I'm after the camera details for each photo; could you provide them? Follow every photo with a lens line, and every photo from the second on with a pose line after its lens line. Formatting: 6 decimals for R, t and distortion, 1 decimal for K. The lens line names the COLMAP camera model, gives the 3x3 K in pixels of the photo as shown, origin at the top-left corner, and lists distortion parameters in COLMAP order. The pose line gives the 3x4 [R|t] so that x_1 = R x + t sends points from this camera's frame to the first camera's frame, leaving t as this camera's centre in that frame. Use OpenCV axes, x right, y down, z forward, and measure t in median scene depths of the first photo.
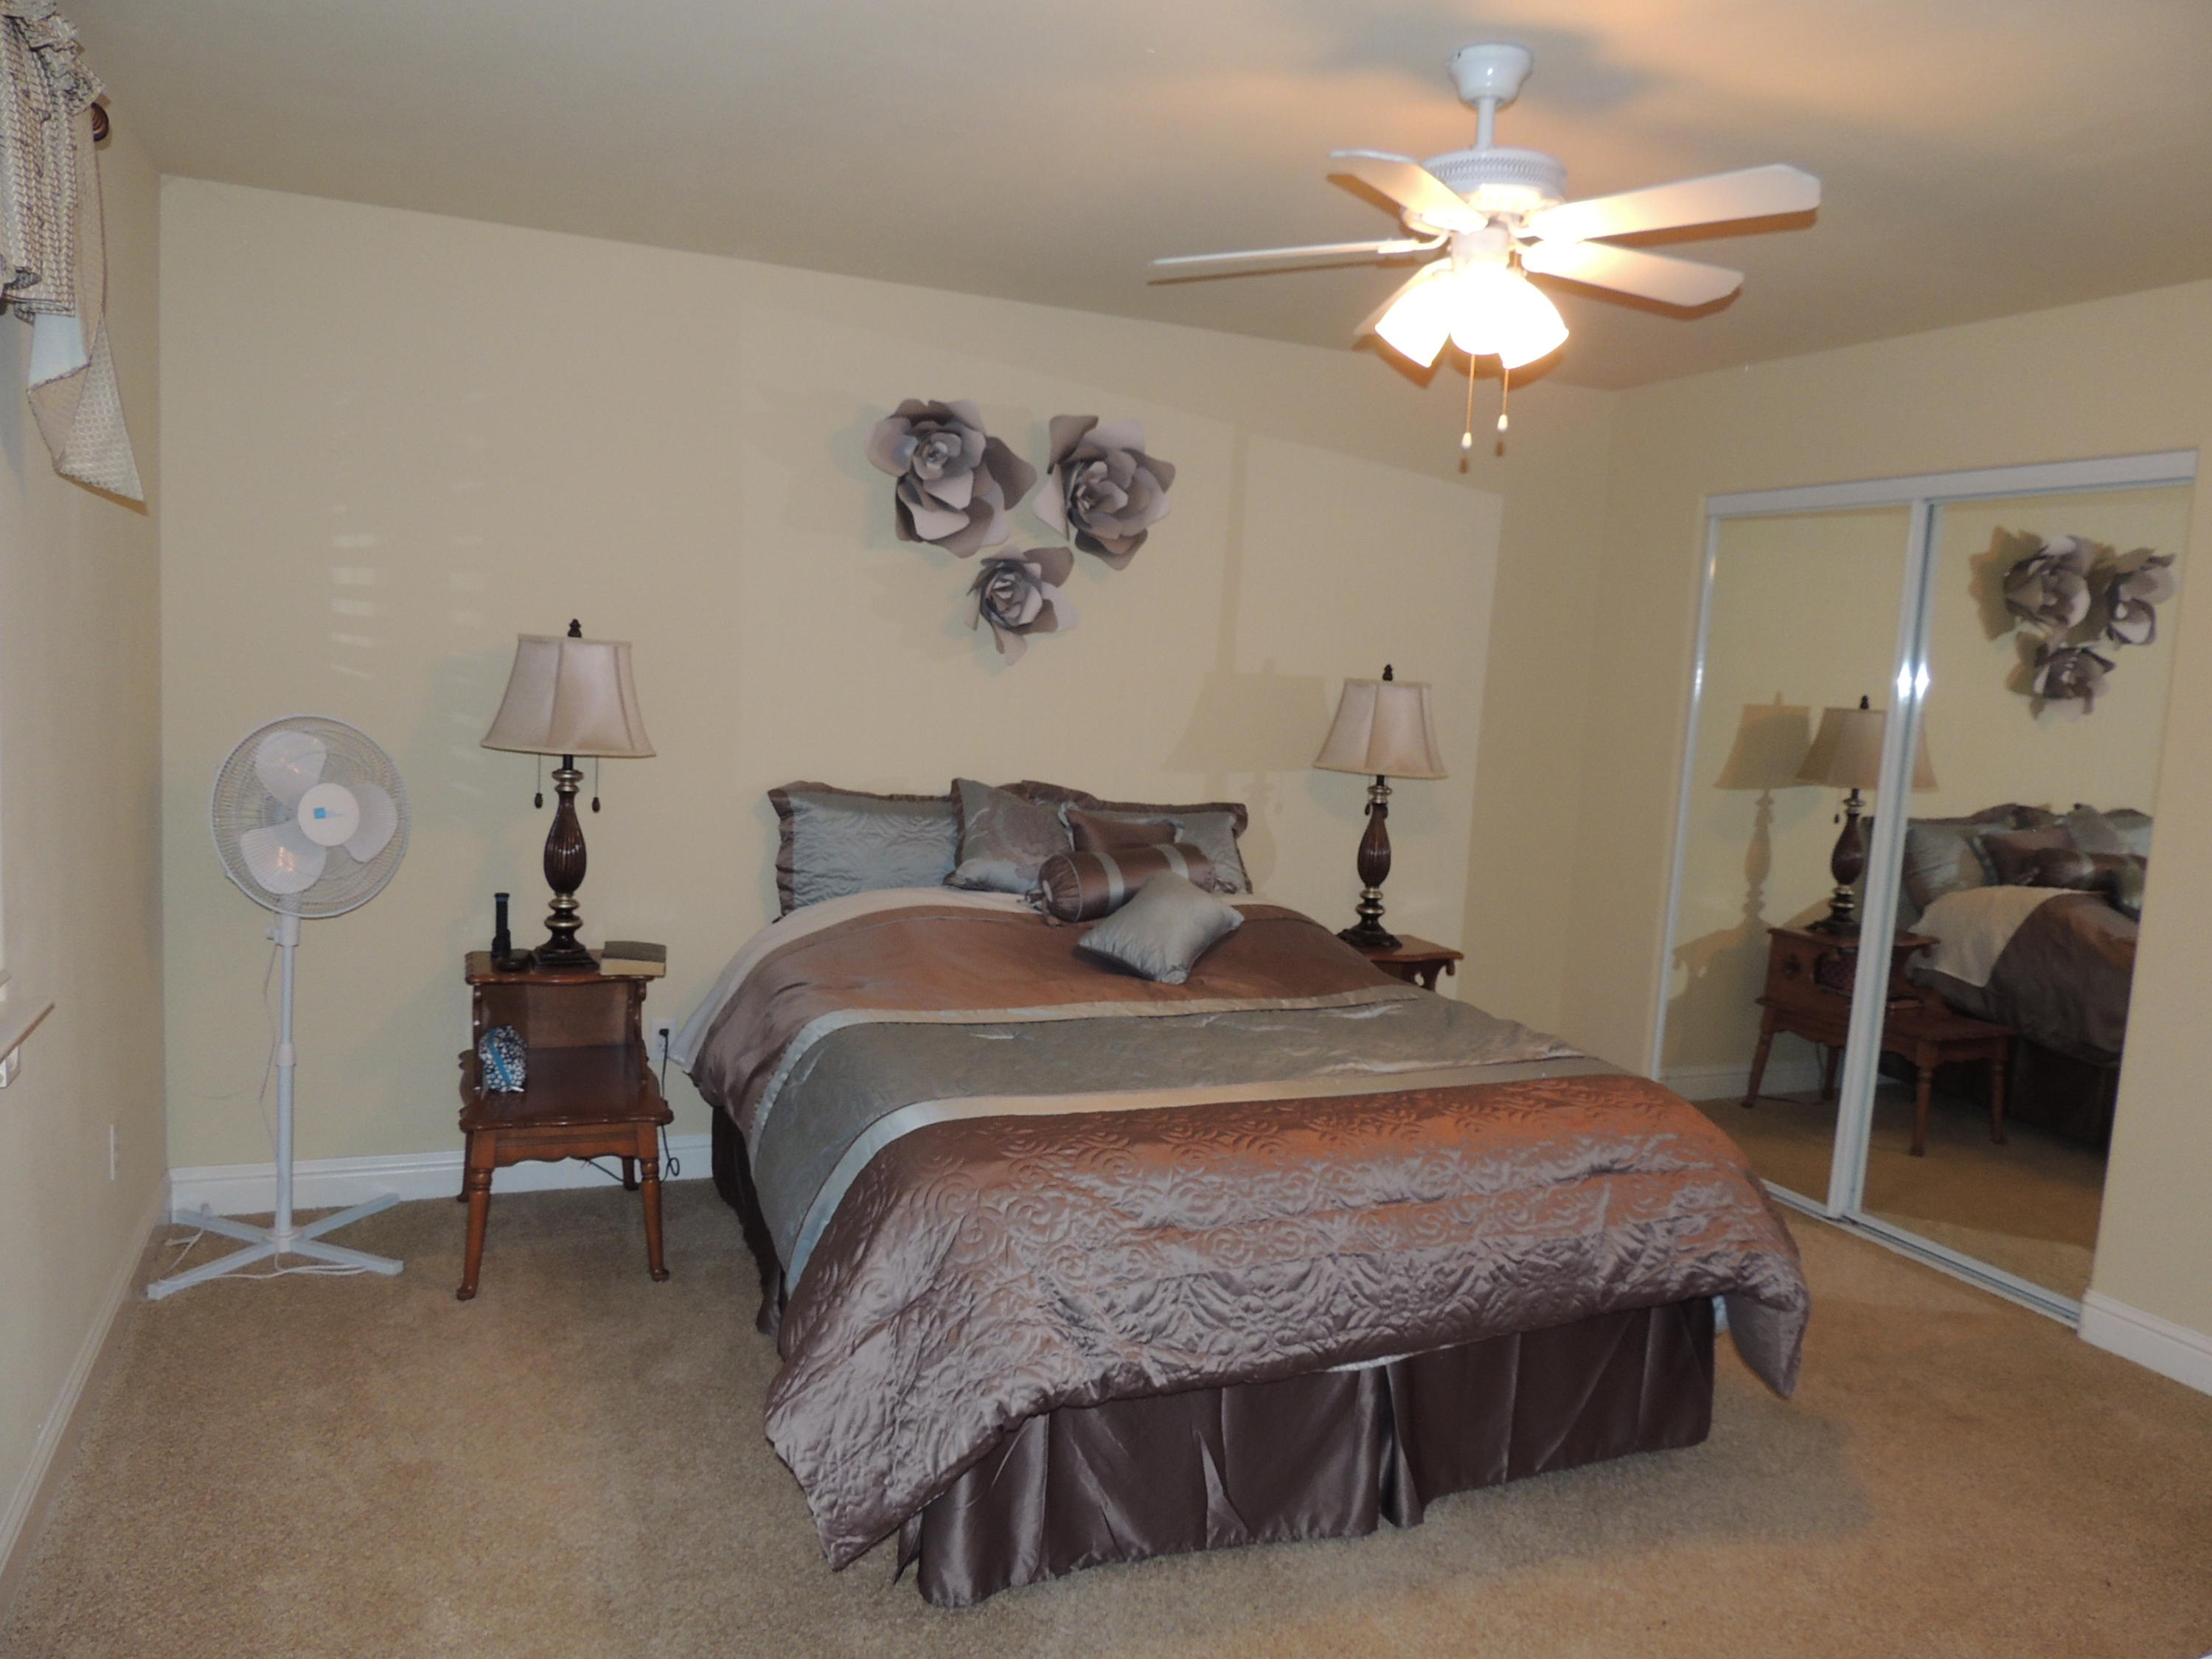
lens RADIAL K [[1548.4, 0, 1106.0], [0, 1548.4, 829.5], [0, 0, 1]] dist [-0.129944, -0.000037]
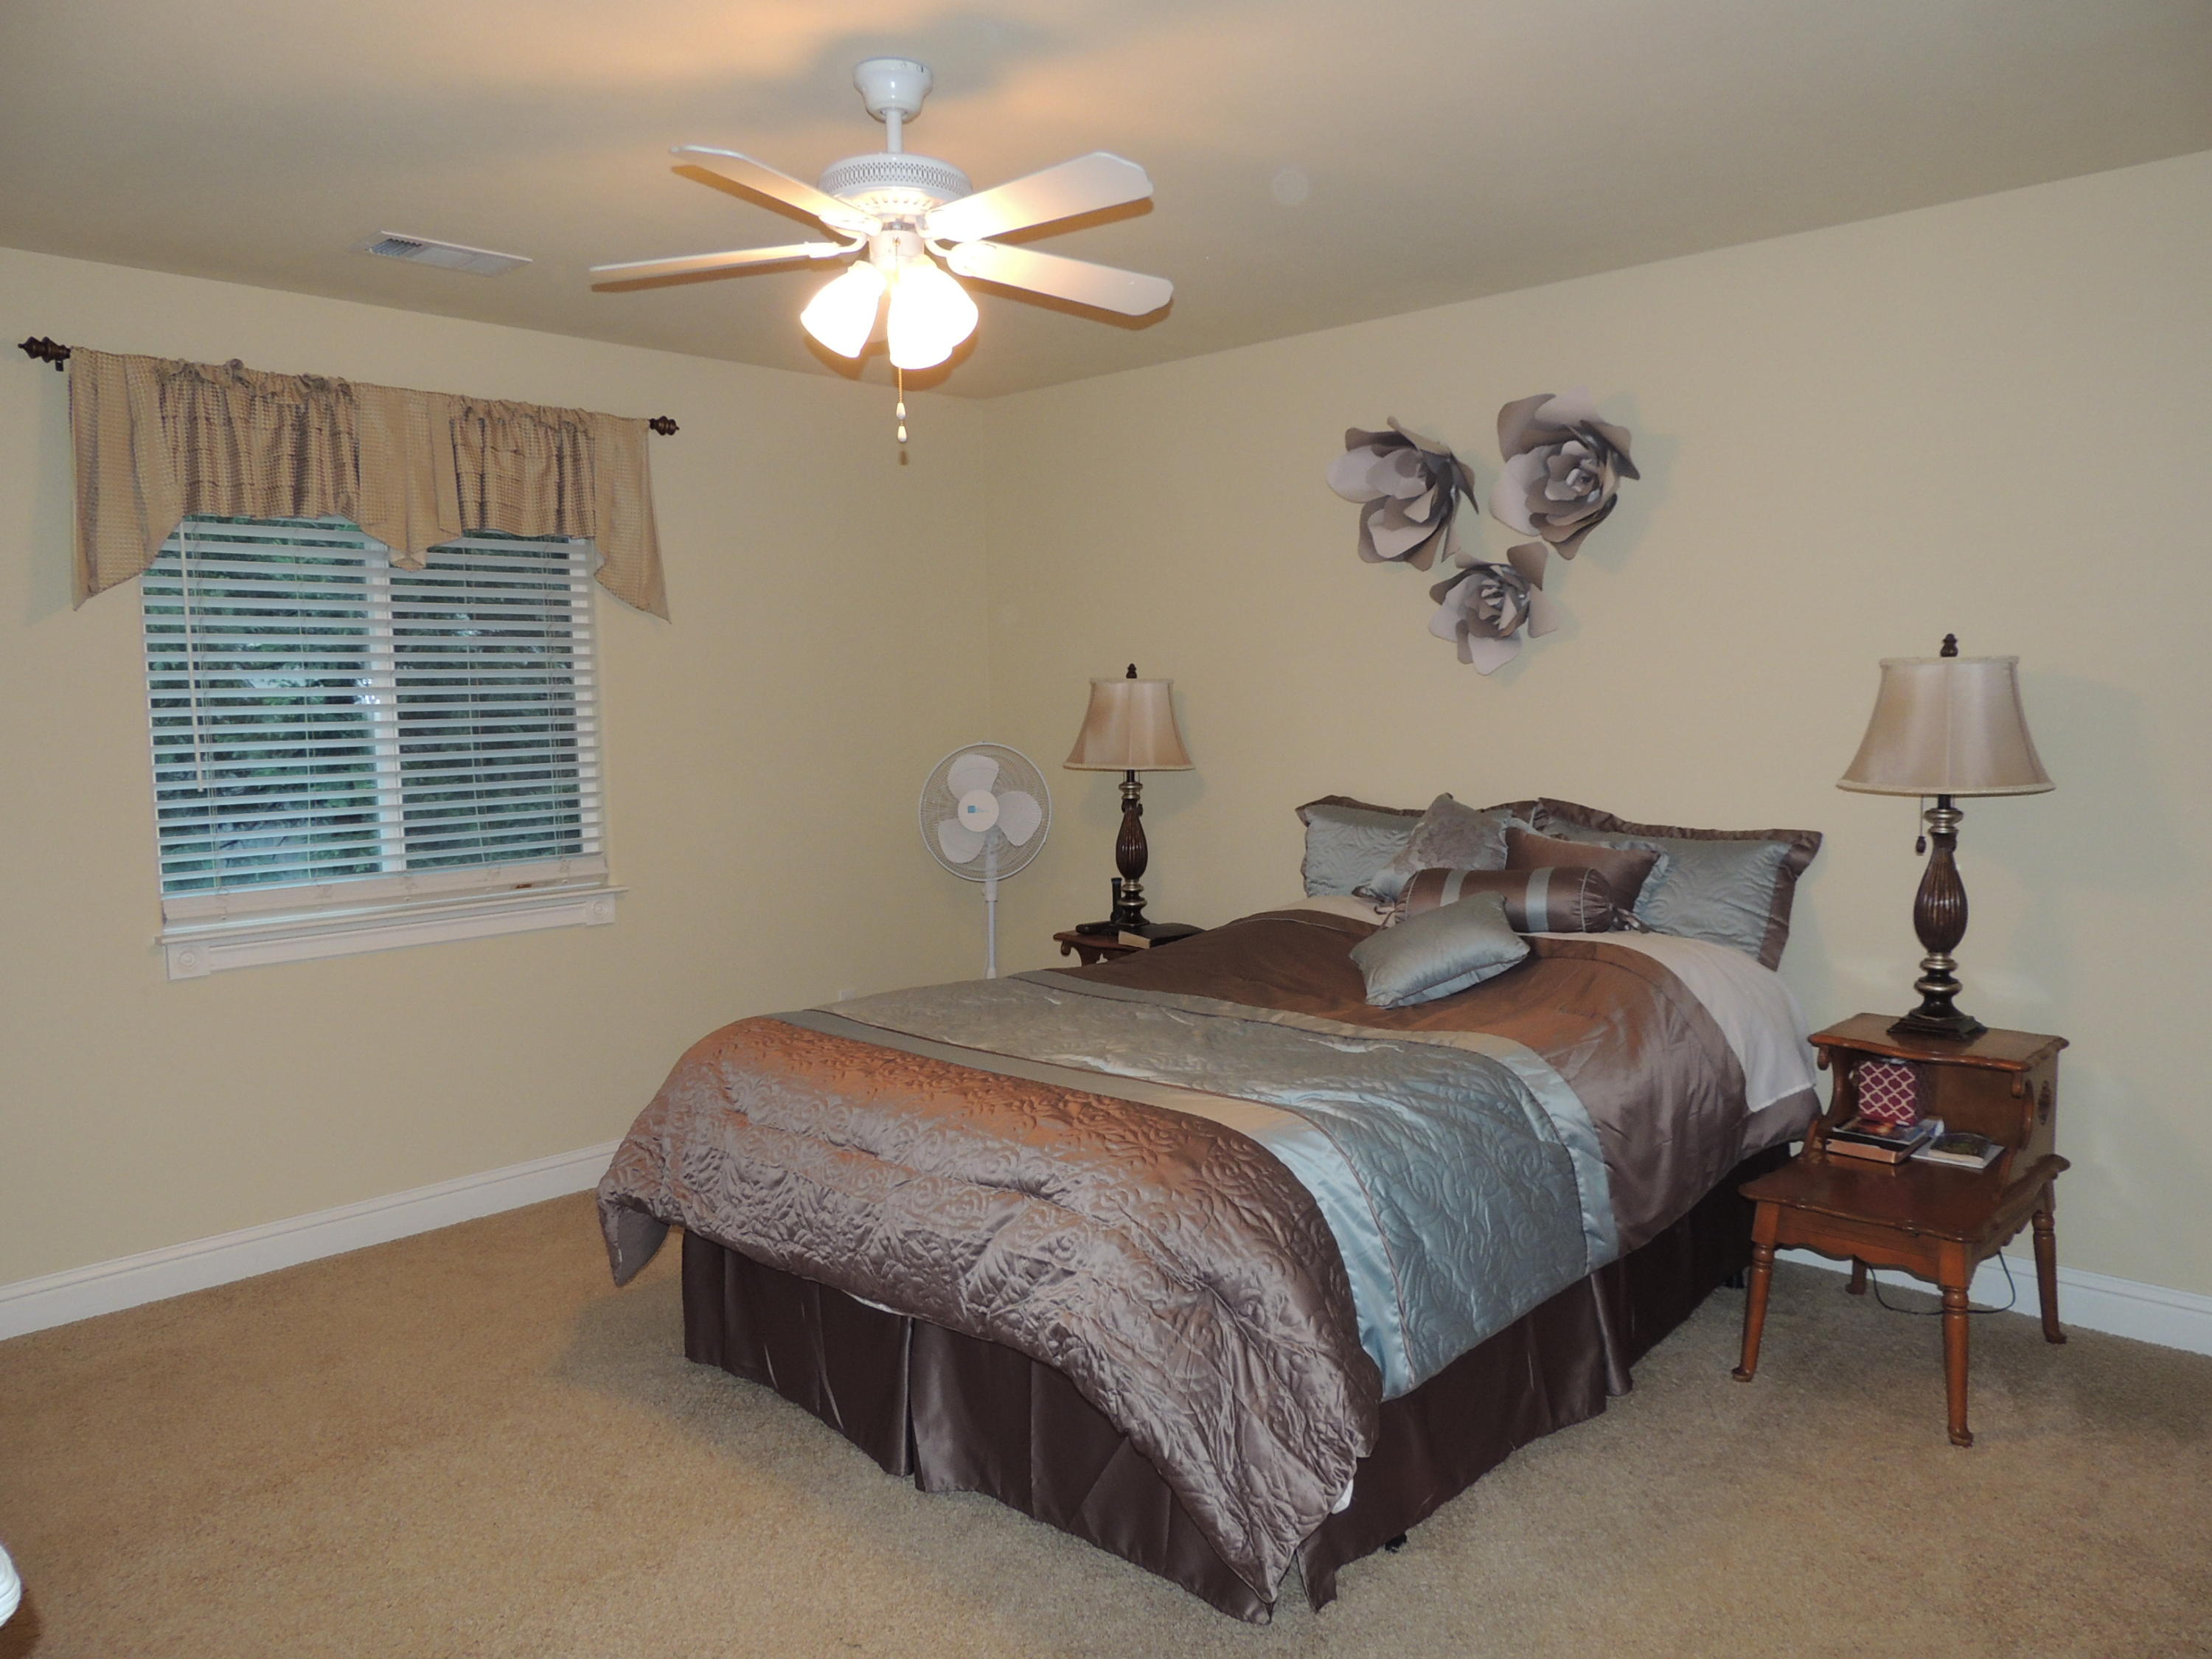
lens RADIAL K [[1648.5, 0, 1105.8], [0, 1648.5, 815.9], [0, 0, 1]] dist [0.008339, 0.001374]
pose [[0.391657, 0.009988, -0.920057, 0.812689], [-0.055583, 0.998372, -0.012823, 0.005848], [0.918431, 0.056162, 0.391574, 0.415184]]
